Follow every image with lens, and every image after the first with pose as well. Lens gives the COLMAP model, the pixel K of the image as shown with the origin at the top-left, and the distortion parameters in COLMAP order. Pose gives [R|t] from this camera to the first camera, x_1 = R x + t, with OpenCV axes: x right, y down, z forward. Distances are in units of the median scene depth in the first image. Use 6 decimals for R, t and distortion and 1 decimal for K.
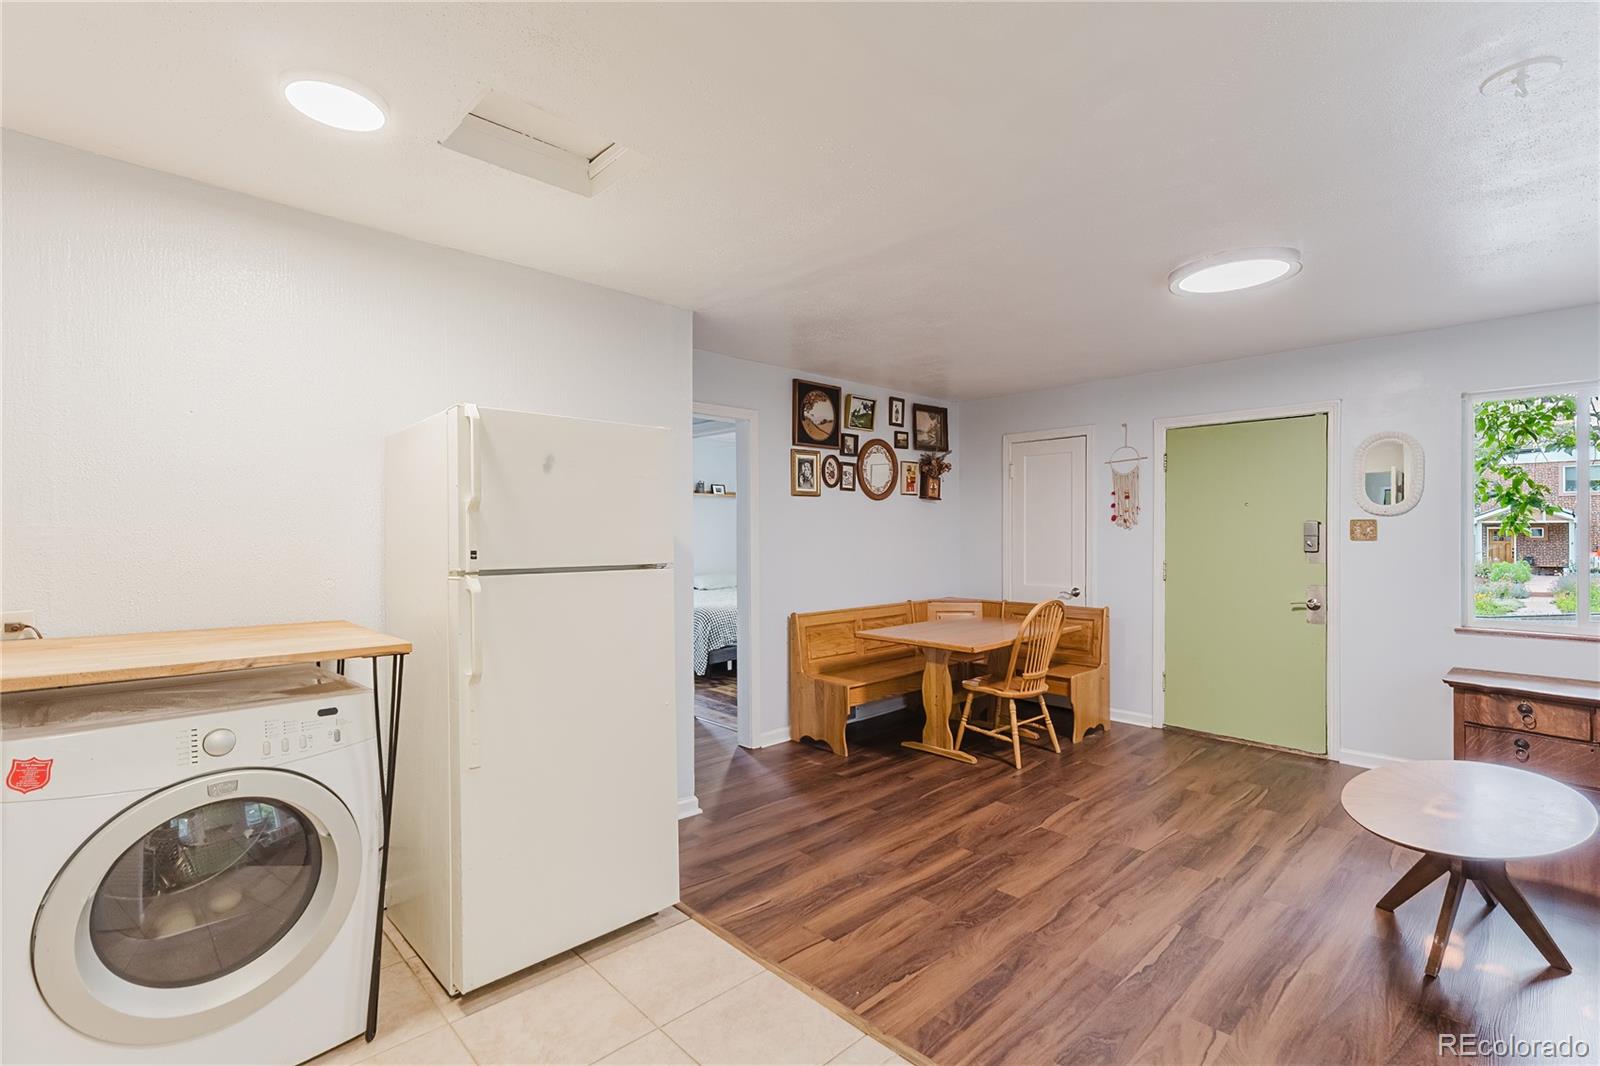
lens RADIAL K [[732.3, 0, 803.7], [0, 732.3, 534.4], [0, 0, 1]] dist [-0.000027, 0.002190]
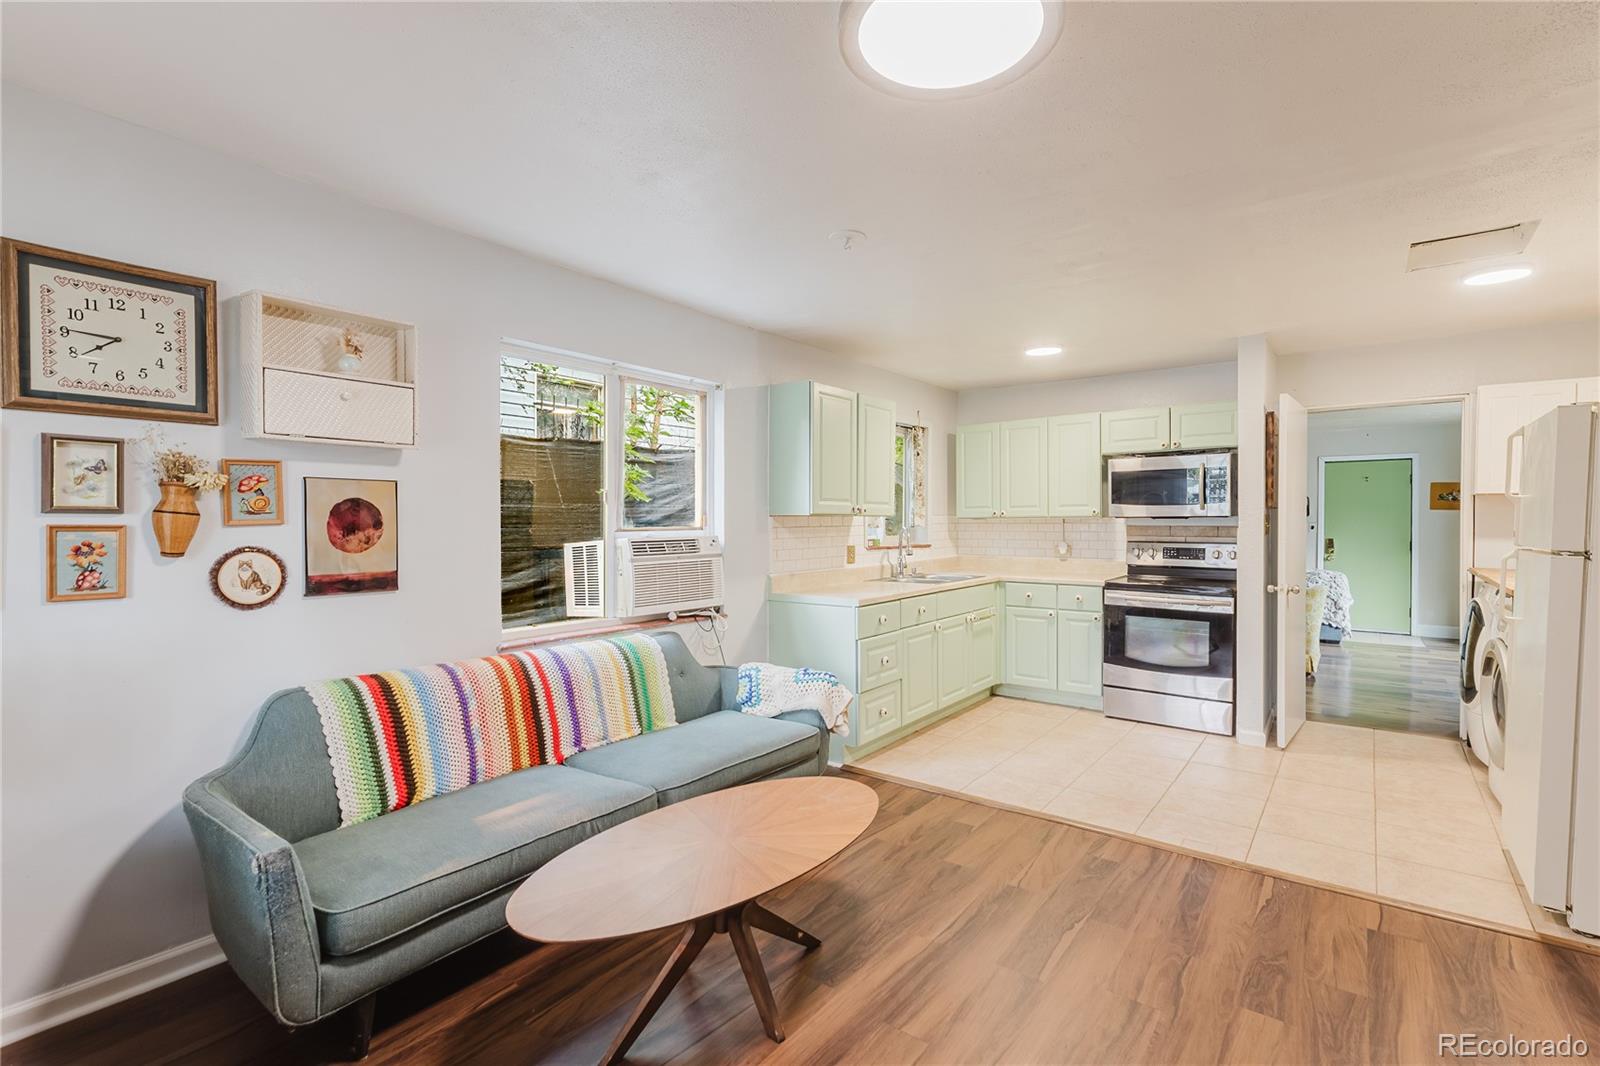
lens RADIAL K [[732.3, 0, 804.9], [0, 732.3, 534.7], [0, 0, 1]] dist [-0.000027, 0.002190]
pose [[-0.988222, 0.004989, -0.152948, 0.552151], [0.002184, 0.999826, 0.018505, 0.000388], [0.153014, 0.017953, -0.988061, 1.083898]]
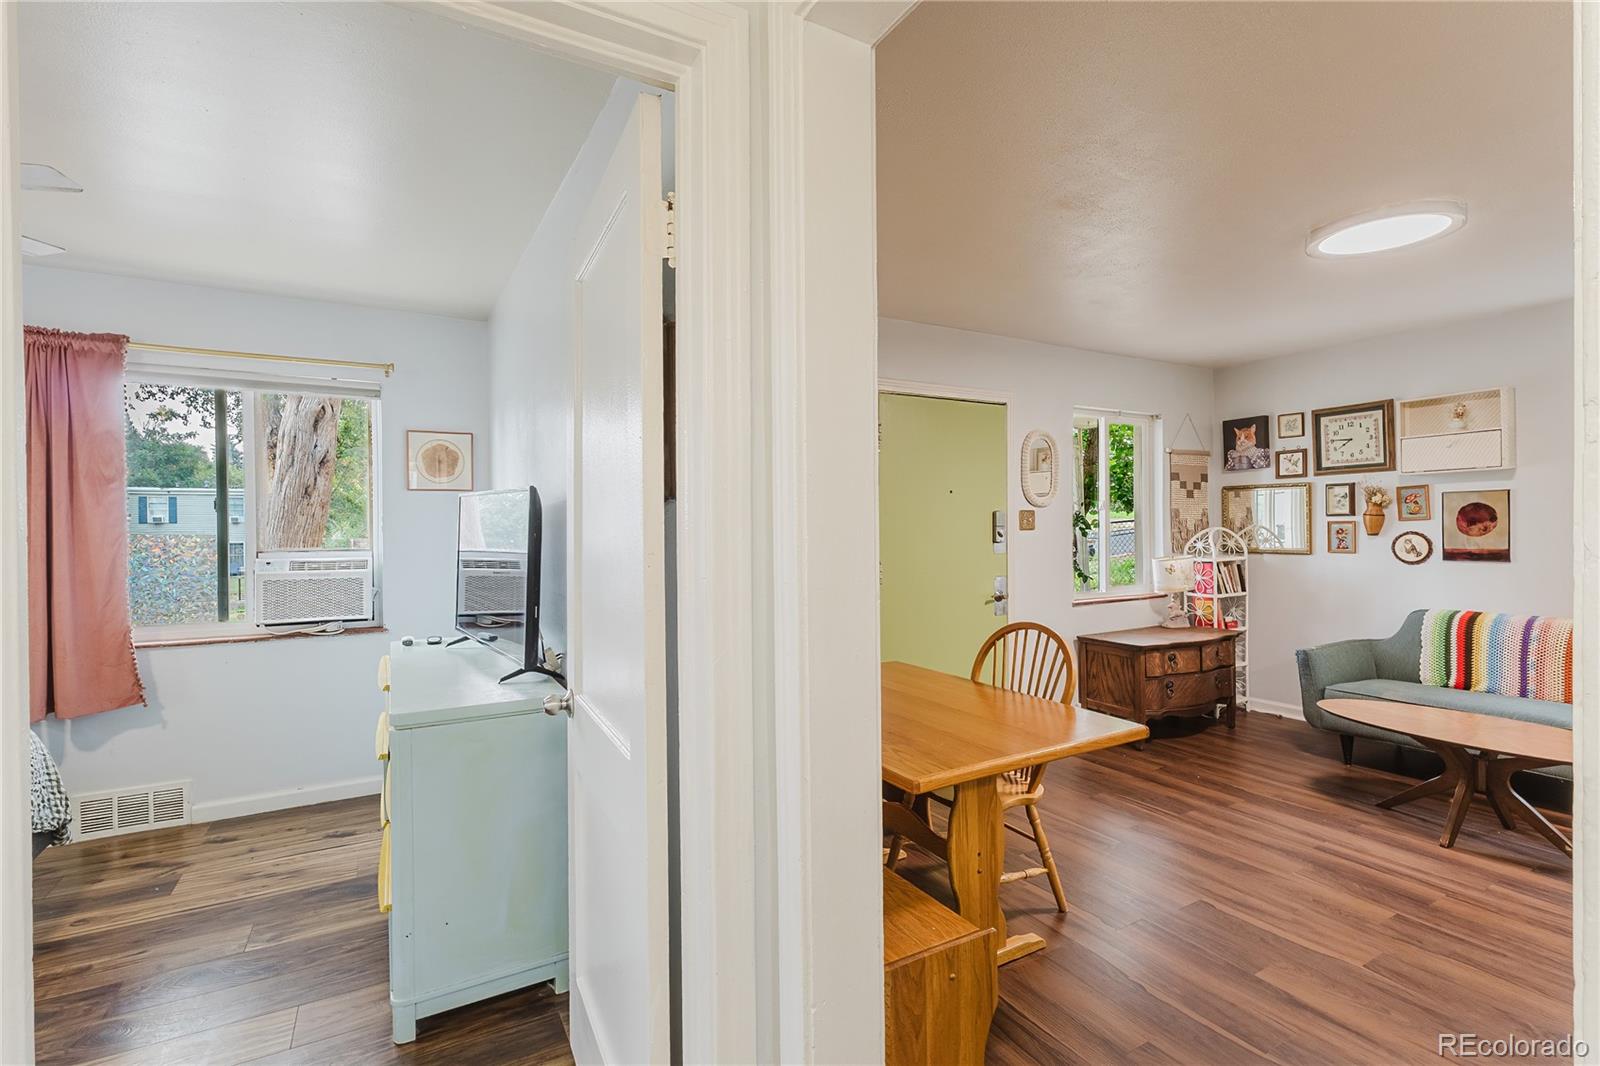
lens RADIAL K [[732.3, 0, 806.5], [0, 732.3, 532.8], [0, 0, 1]] dist [-0.000027, 0.002190]
pose [[0.242629, -0.004969, 0.970106, -0.343705], [0.015198, 0.999884, 0.001321, 0.005965], [-0.970000, 0.014423, 0.242676, 1.061261]]
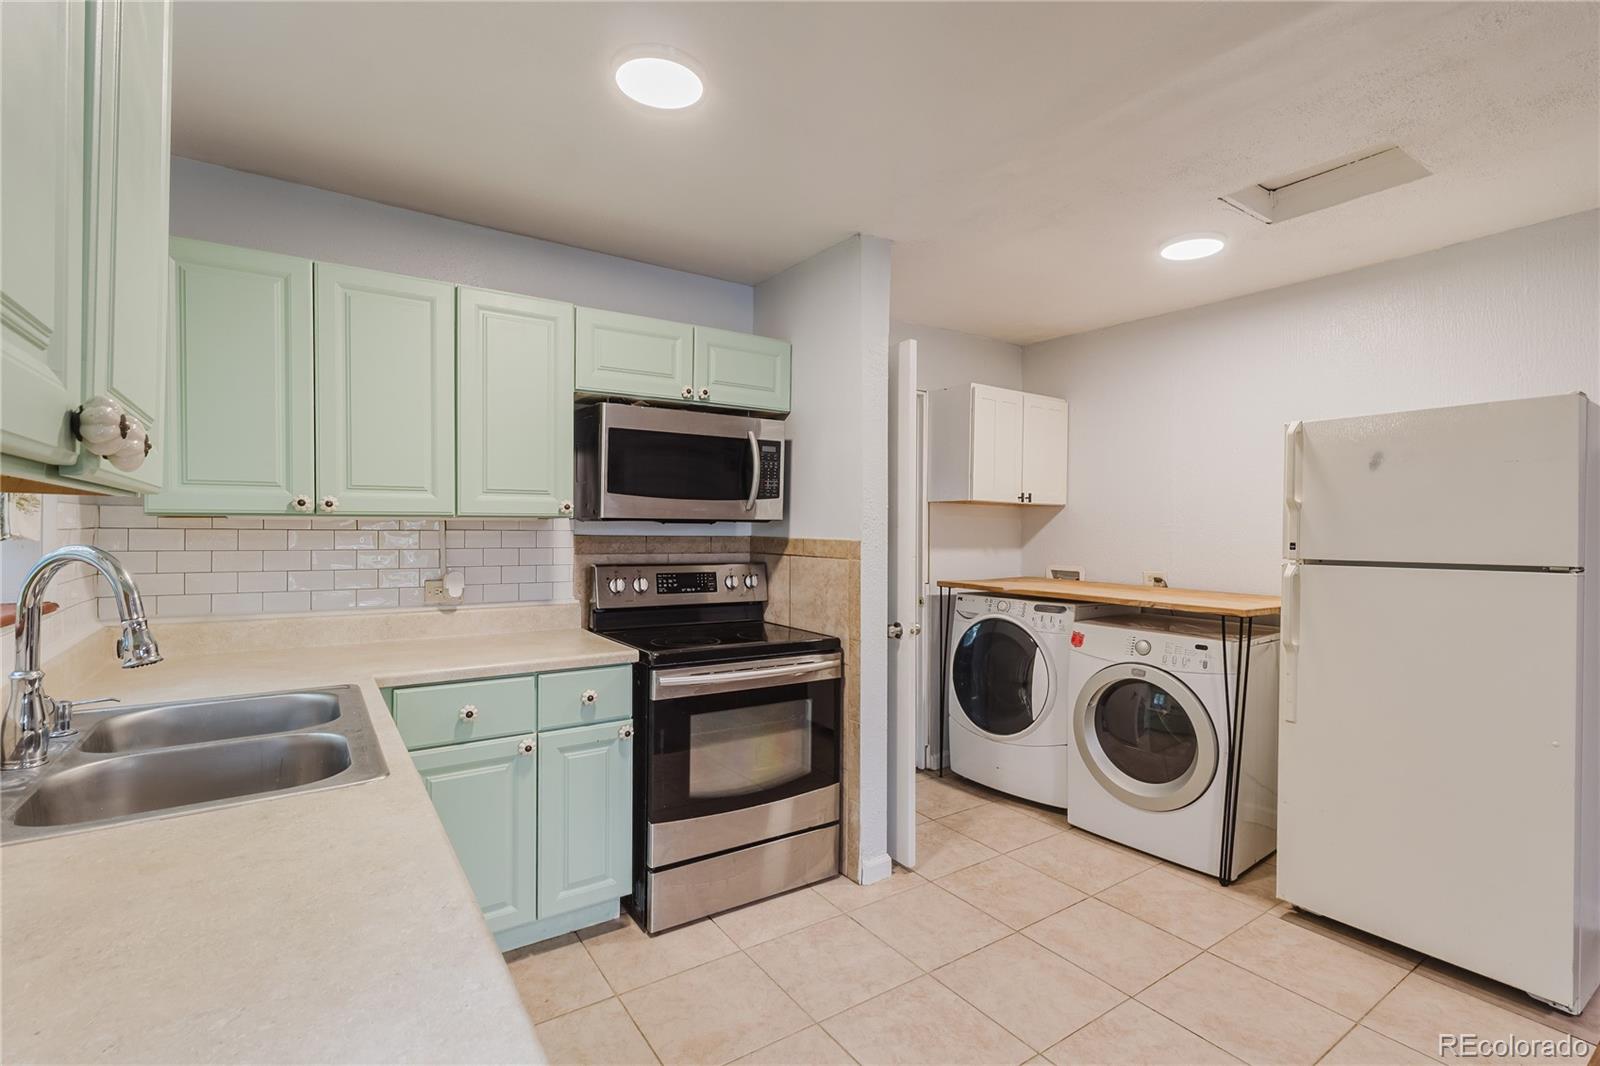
lens RADIAL K [[732.3, 0, 807.4], [0, 732.3, 533.3], [0, 0, 1]] dist [-0.000027, 0.002190]
pose [[-0.162085, 0.003744, -0.986770, 0.431708], [-0.006363, 0.999968, 0.004839, 0.003098], [0.986756, 0.007063, -0.162056, 0.201520]]
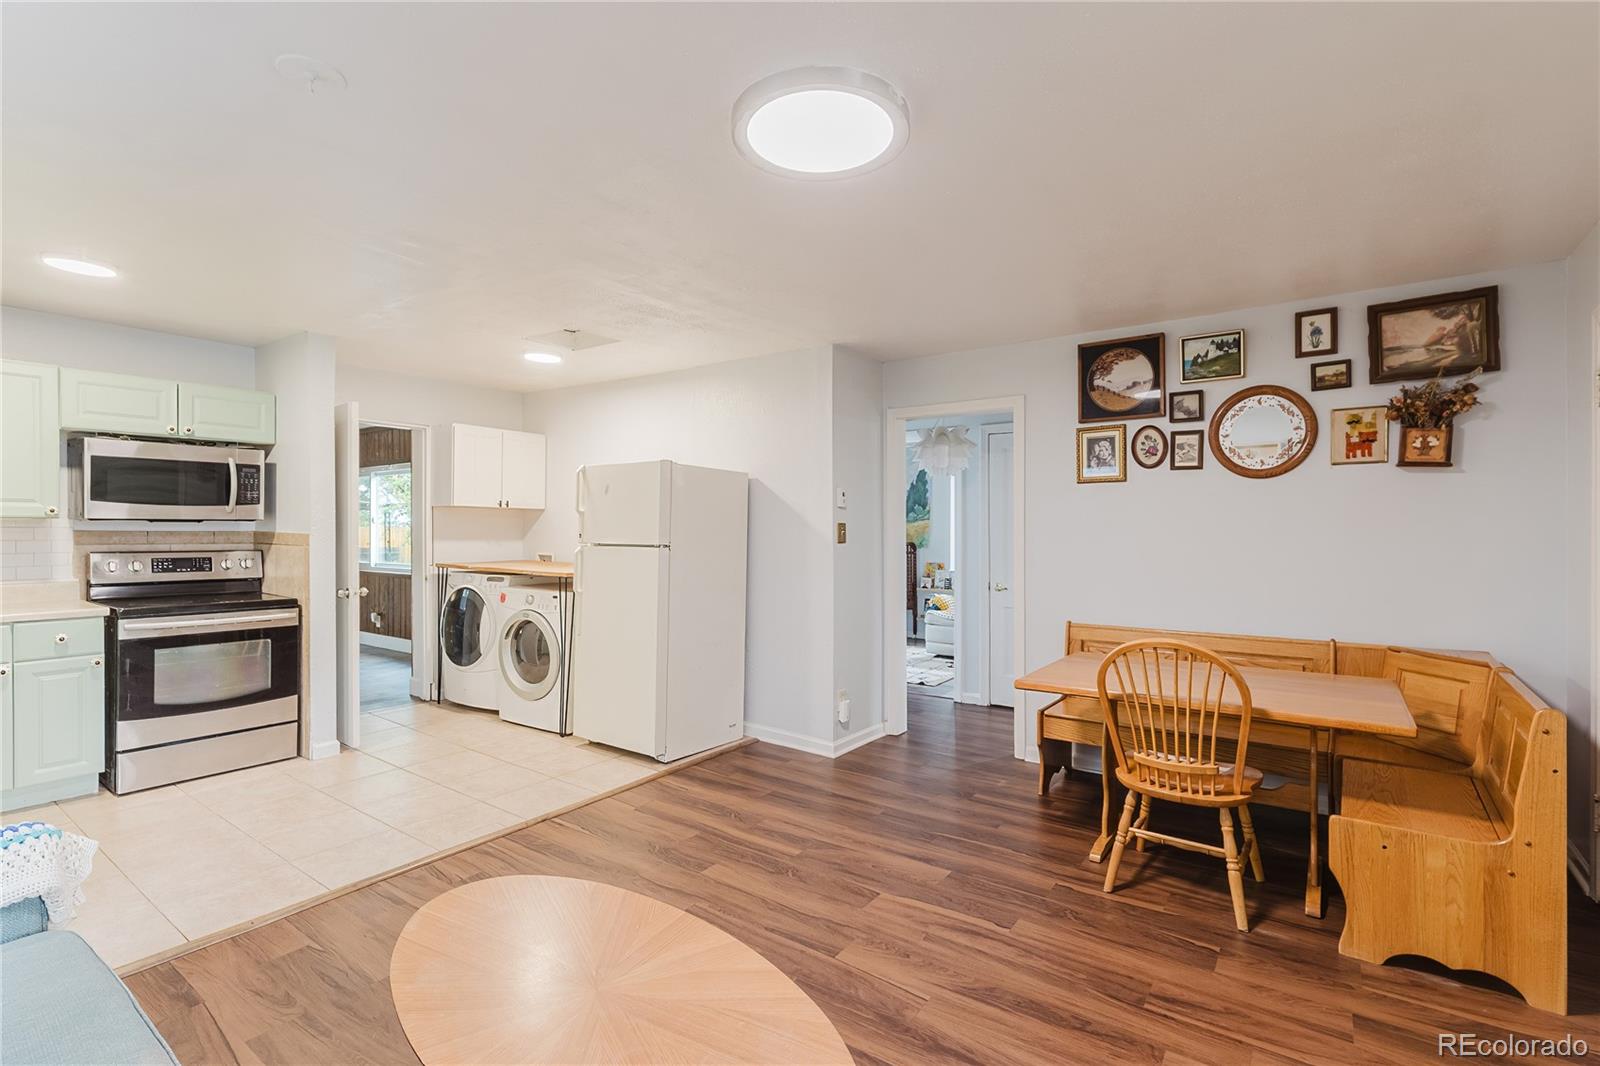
lens RADIAL K [[732.3, 0, 807.2], [0, 732.3, 531.5], [0, 0, 1]] dist [-0.000027, 0.002190]
pose [[0.186139, 0.006594, -0.982501, 0.882950], [-0.005643, 0.999968, 0.005642, -0.000027], [0.982507, 0.004494, 0.186170, 0.621693]]
